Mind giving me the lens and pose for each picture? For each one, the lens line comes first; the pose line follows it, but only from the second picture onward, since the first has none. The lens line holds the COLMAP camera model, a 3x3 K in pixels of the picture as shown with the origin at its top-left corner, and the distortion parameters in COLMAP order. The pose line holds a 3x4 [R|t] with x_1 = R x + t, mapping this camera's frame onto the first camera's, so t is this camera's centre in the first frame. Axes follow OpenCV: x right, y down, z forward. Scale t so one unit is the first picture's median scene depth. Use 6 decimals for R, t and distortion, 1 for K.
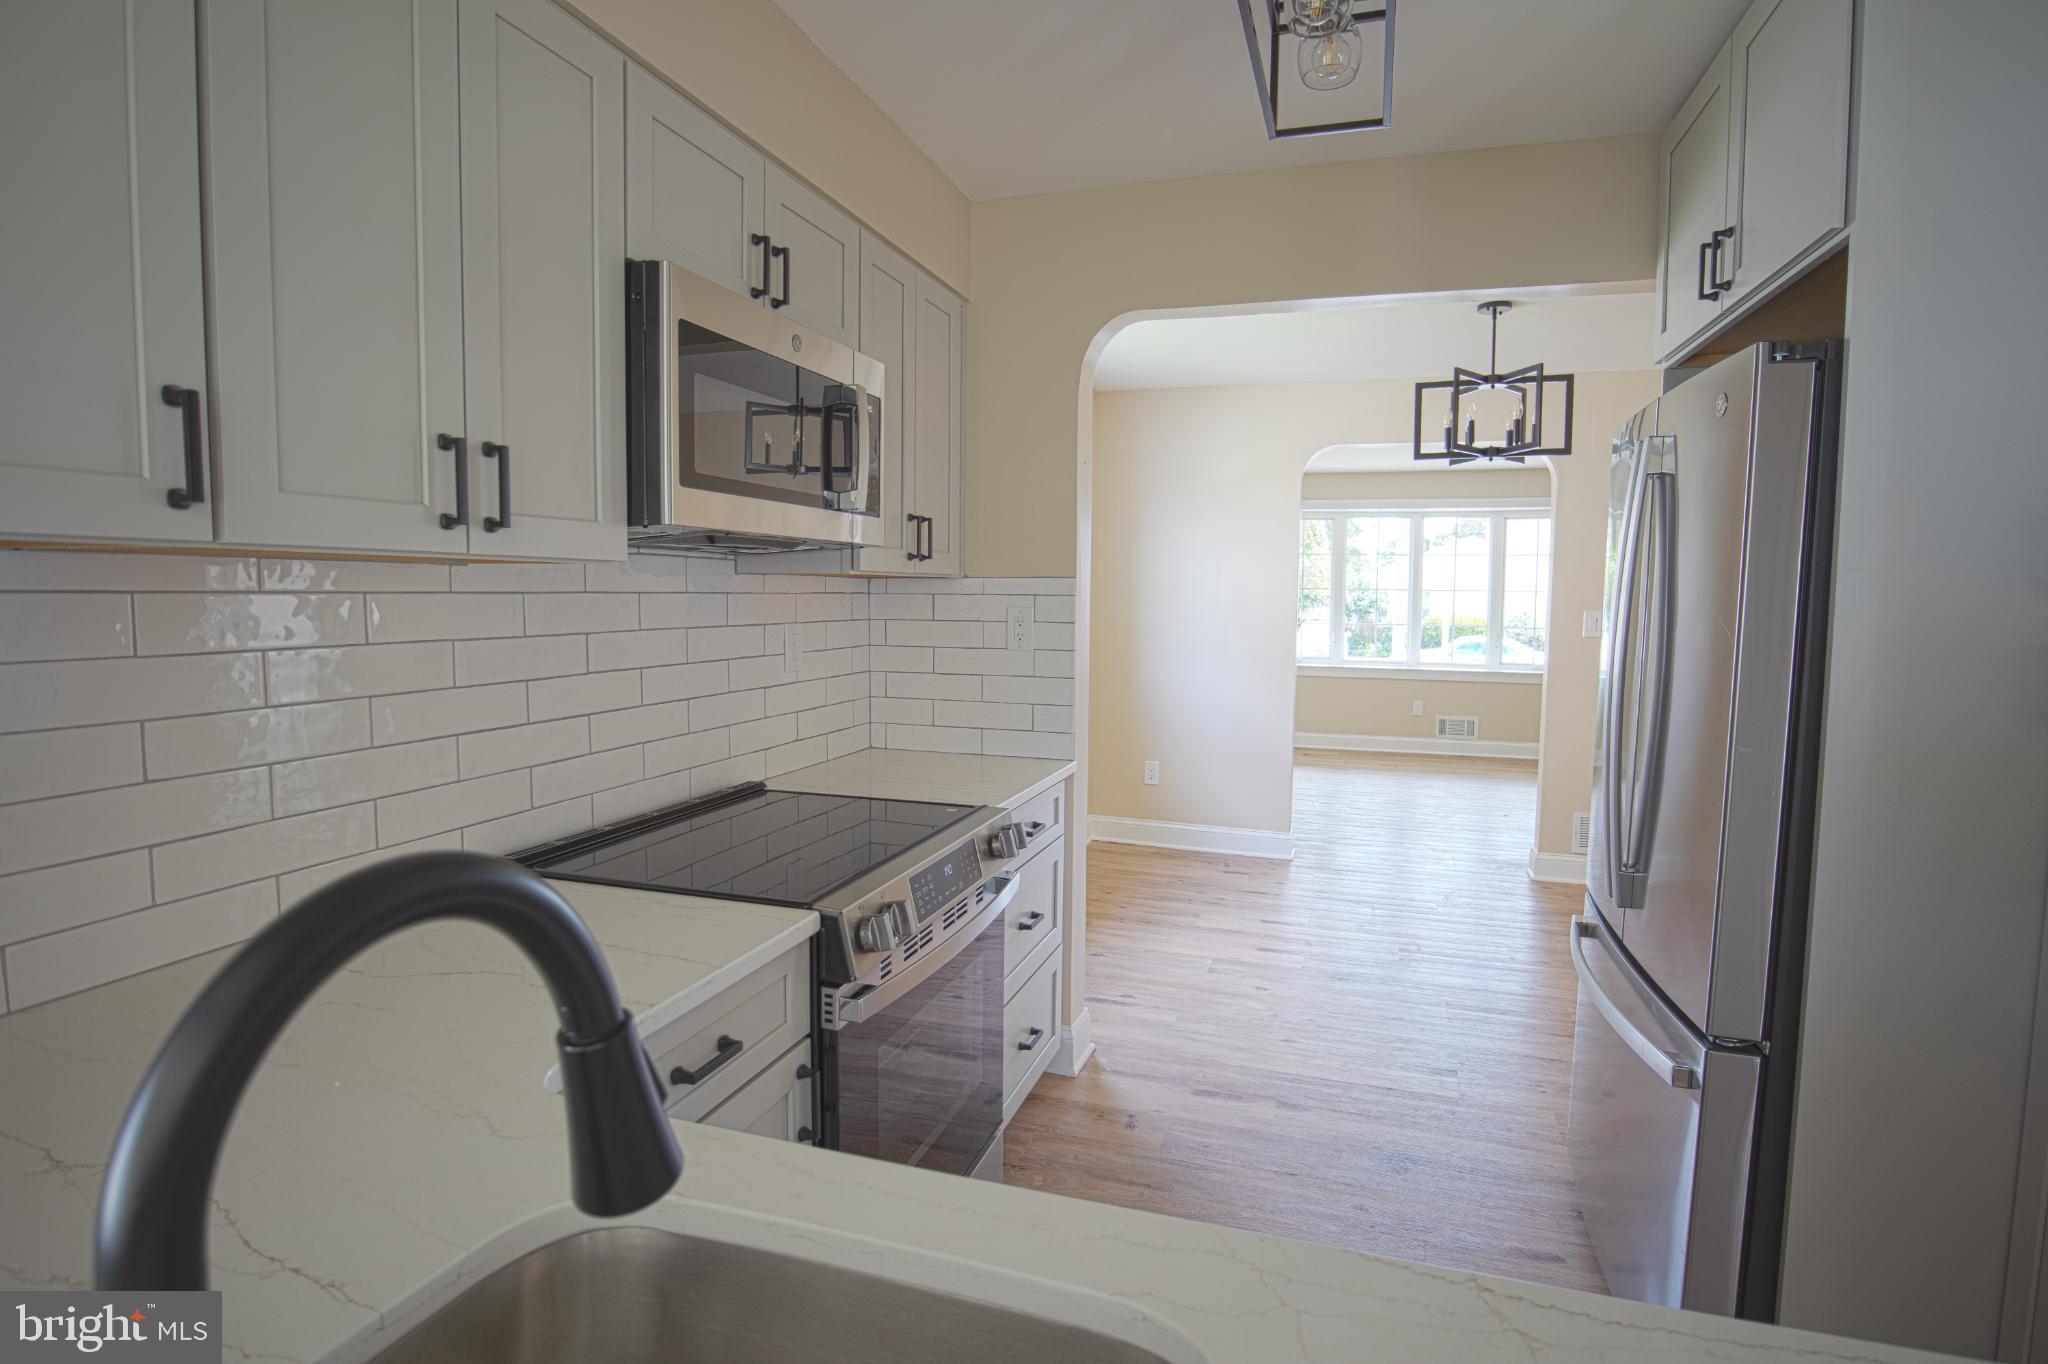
lens RADIAL K [[1036.9, 0, 1020.6], [0, 1036.9, 678.0], [0, 0, 1]] dist [-0.031439, 0.004515]
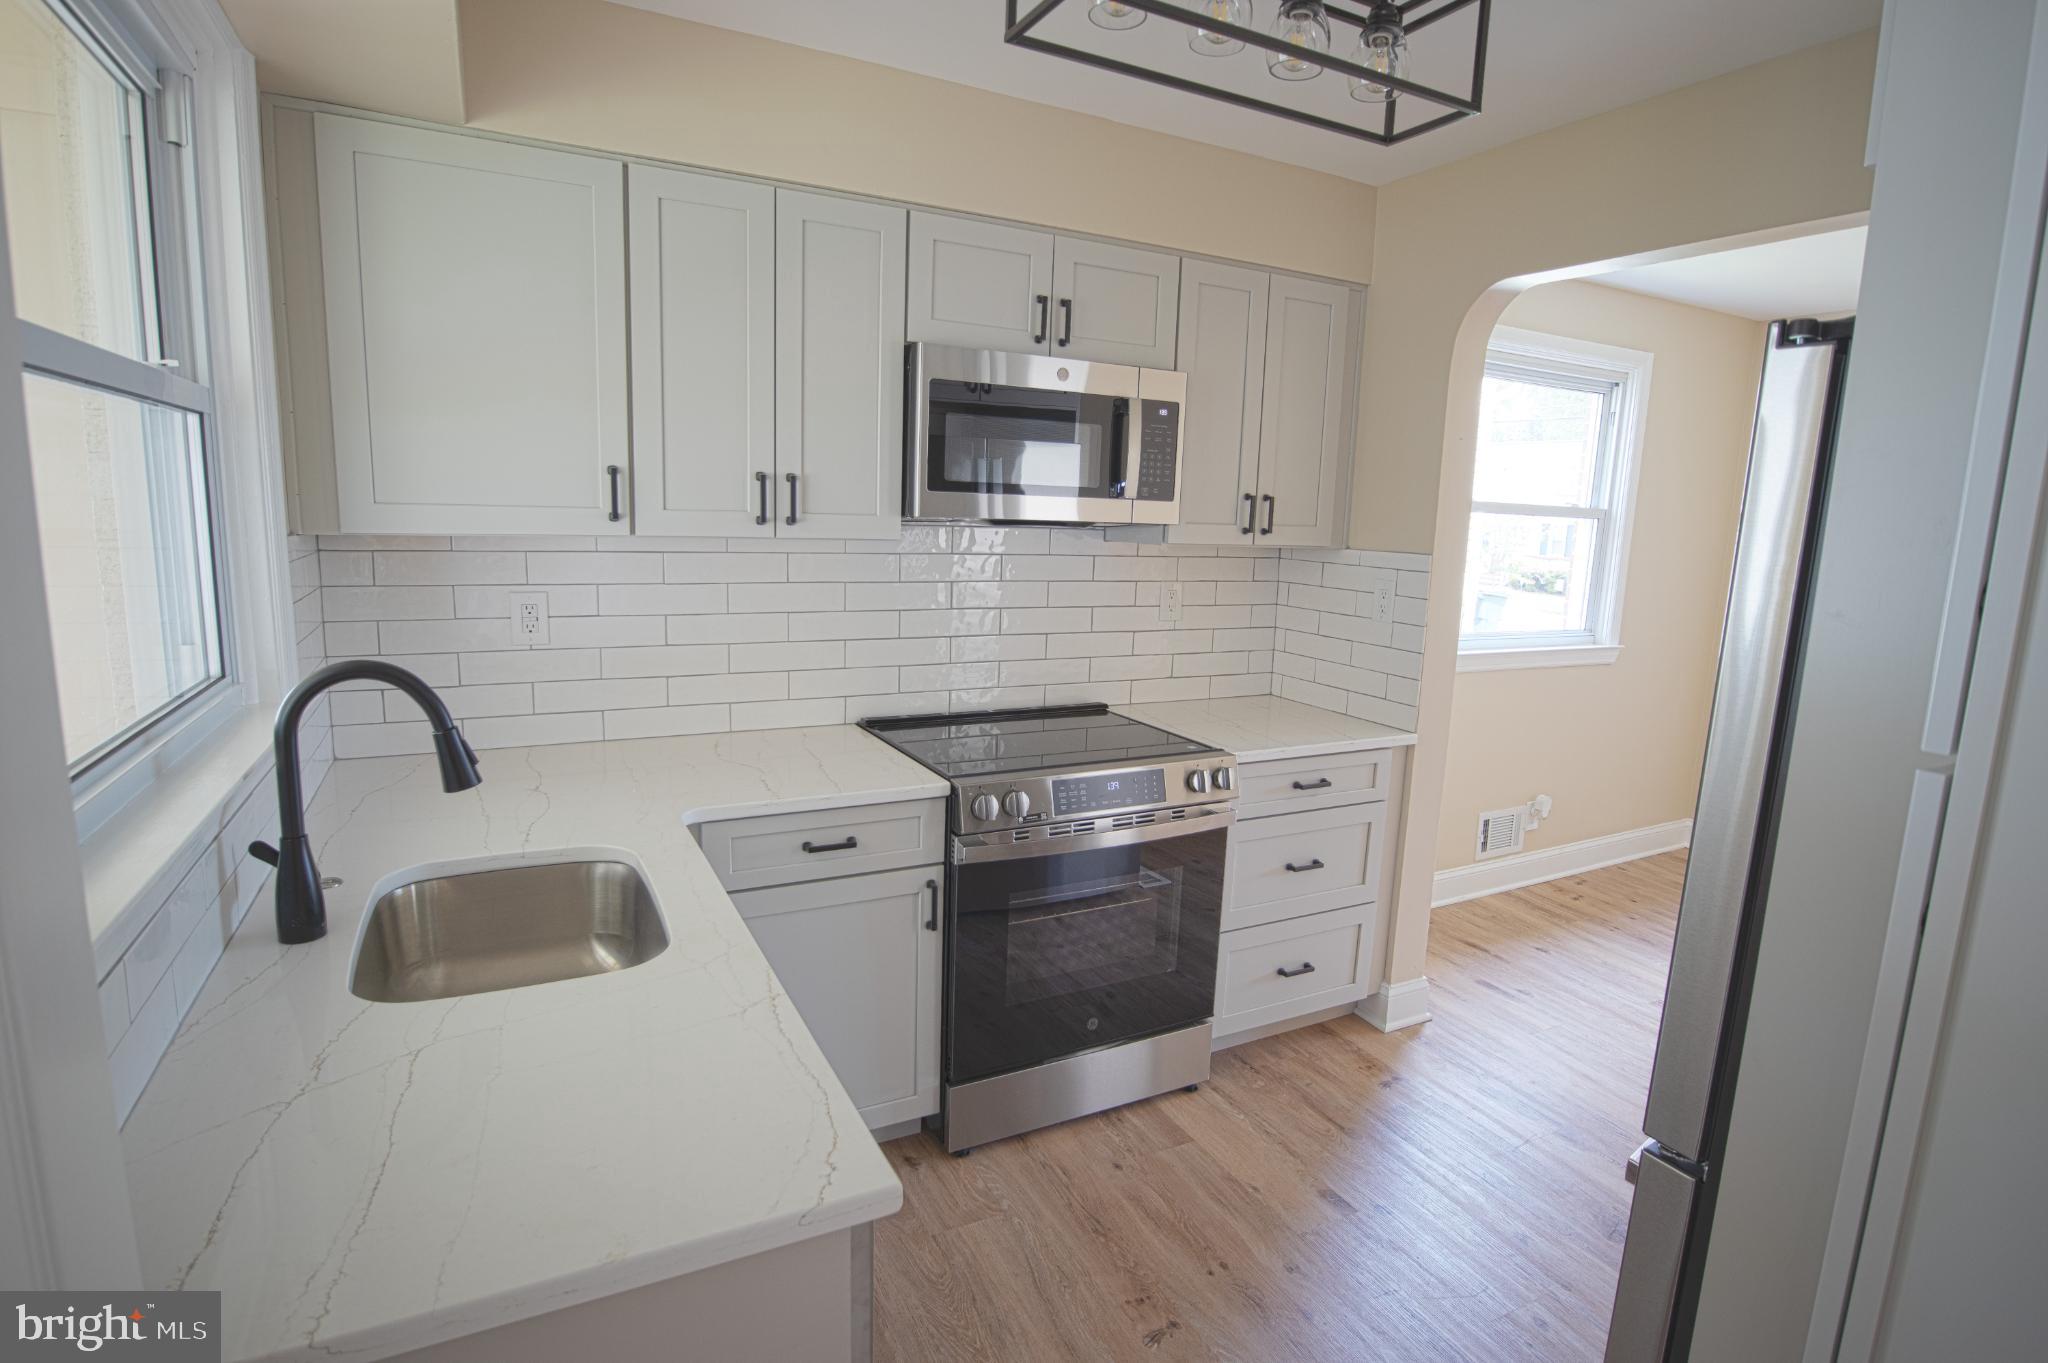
lens RADIAL K [[1036.9, 0, 1021.6], [0, 1036.9, 684.8], [0, 0, 1]] dist [-0.031439, 0.004515]
pose [[0.714115, 0.133477, -0.687185, 0.567428], [-0.084174, 0.990904, 0.104998, -0.050699], [0.694949, -0.017137, 0.718855, 0.000970]]
